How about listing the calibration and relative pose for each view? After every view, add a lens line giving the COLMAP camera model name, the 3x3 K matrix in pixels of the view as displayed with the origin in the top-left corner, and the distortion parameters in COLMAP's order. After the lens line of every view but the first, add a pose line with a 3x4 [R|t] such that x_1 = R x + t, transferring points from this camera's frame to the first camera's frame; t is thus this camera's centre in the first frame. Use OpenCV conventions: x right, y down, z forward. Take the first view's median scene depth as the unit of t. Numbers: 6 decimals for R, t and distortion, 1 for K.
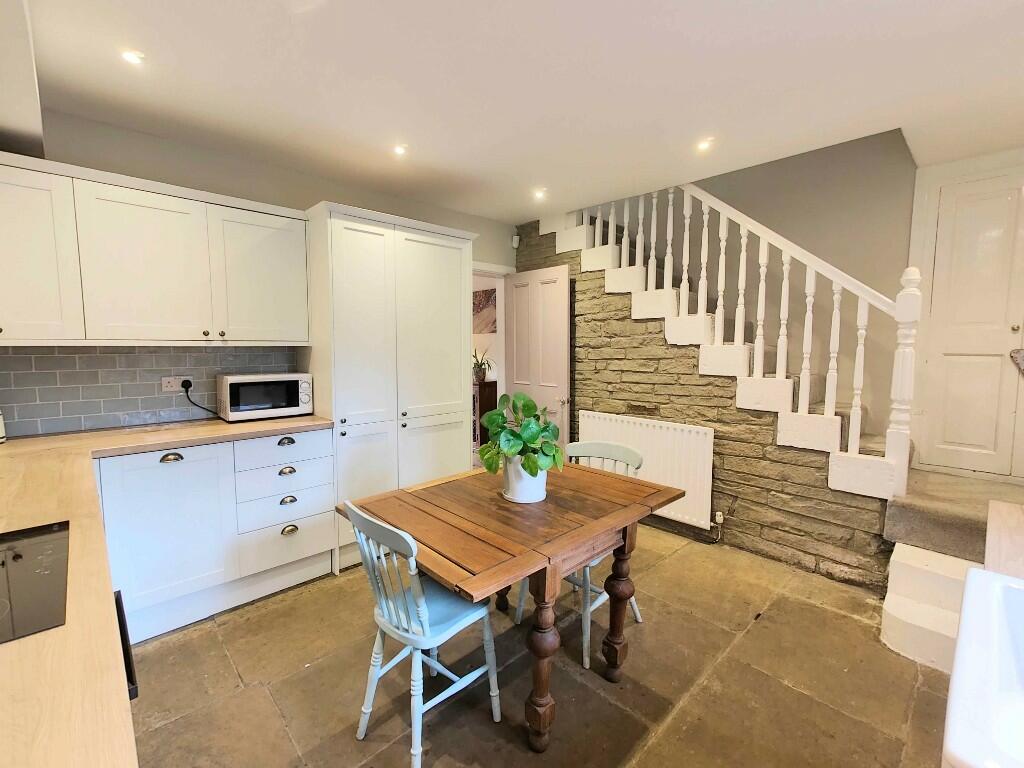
lens RADIAL K [[447.9, 0, 510.3], [0, 447.9, 379.9], [0, 0, 1]] dist [0.004904, -0.000562]
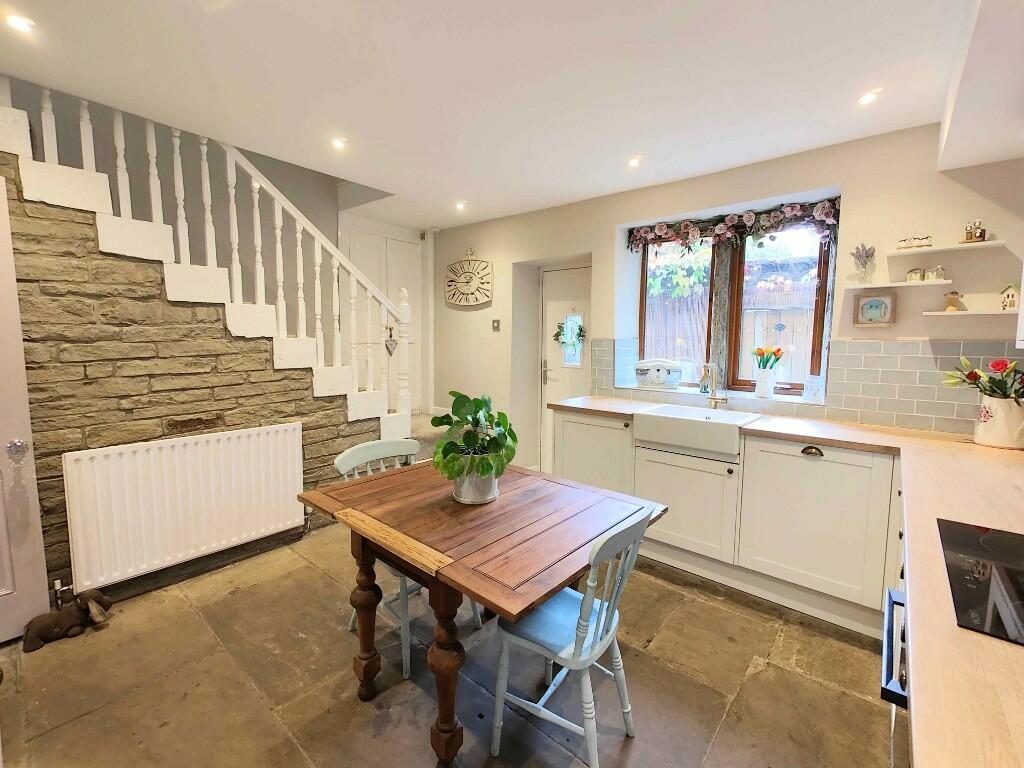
lens RADIAL K [[447.9, 0, 510.9], [0, 447.9, 382.0], [0, 0, 1]] dist [0.004904, -0.000562]
pose [[-0.100982, -0.100193, 0.989830, -0.543419], [0.072838, 0.991501, 0.107793, -0.050150], [-0.992218, 0.082983, -0.092826, 0.597374]]
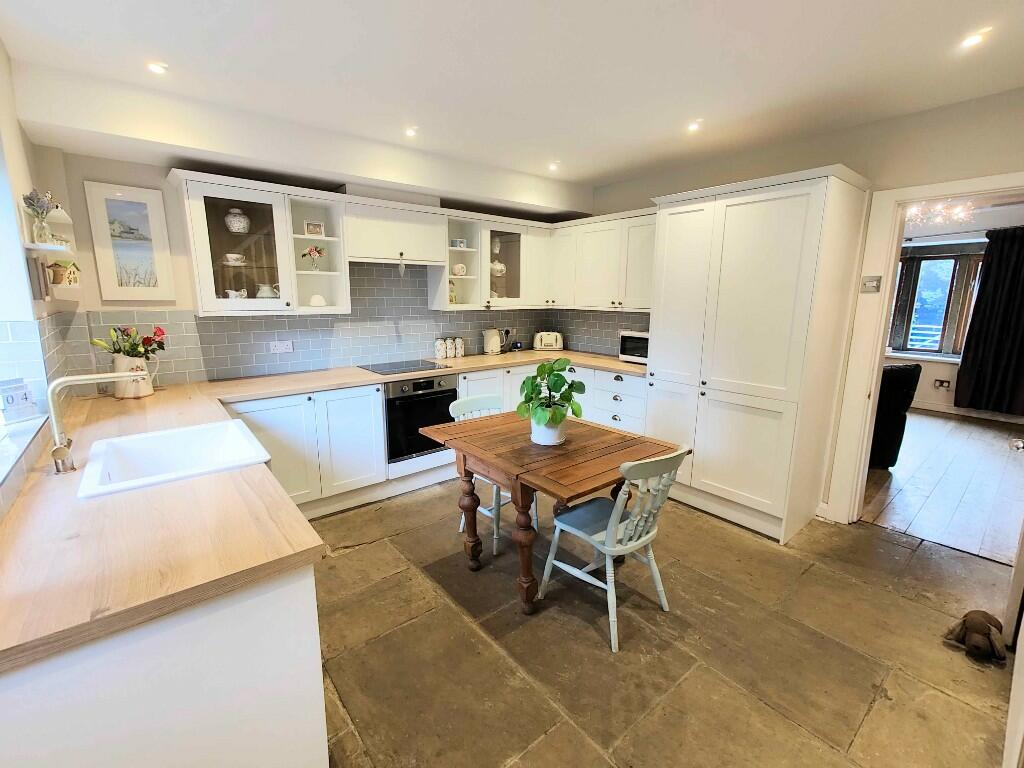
lens RADIAL K [[447.9, 0, 509.4], [0, 447.9, 377.7], [0, 0, 1]] dist [0.004904, -0.000562]
pose [[-0.070582, 0.180910, -0.980964, 0.748335], [-0.087264, 0.978526, 0.186740, -0.082865], [0.993682, 0.098783, -0.053280, 0.565514]]
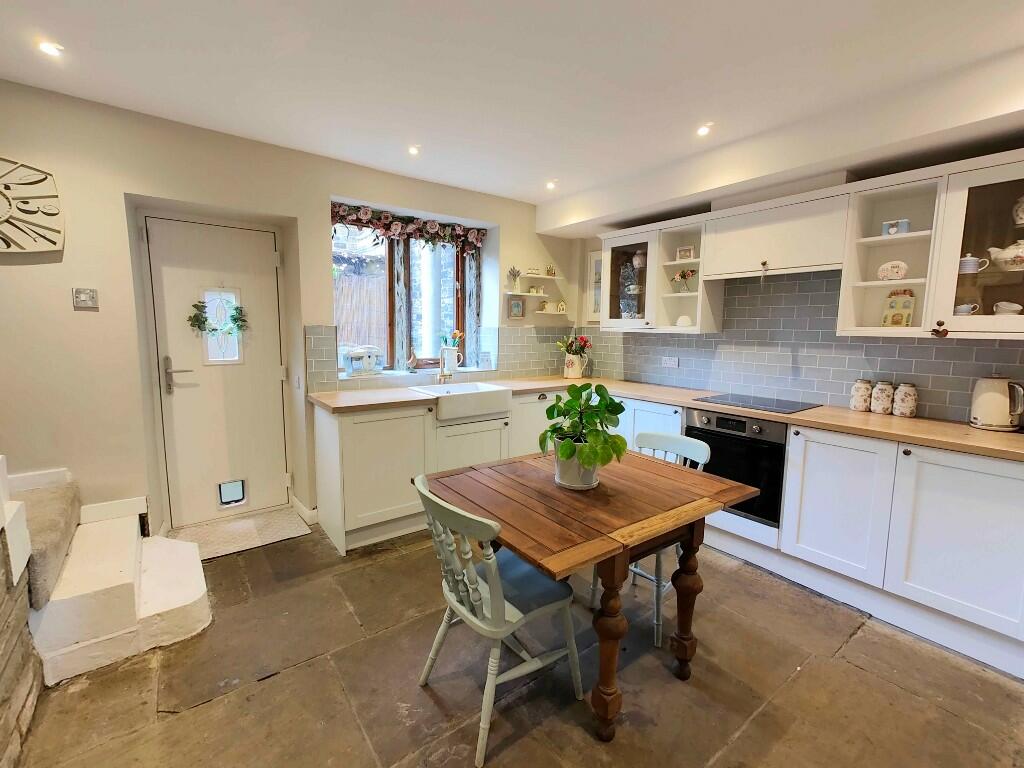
lens RADIAL K [[447.9, 0, 513.5], [0, 447.9, 380.4], [0, 0, 1]] dist [0.004904, -0.000562]
pose [[-0.993805, -0.027384, 0.107716, 0.043044], [-0.005252, 0.979660, 0.200598, -0.098993], [-0.111018, 0.198790, -0.973734, 1.170233]]
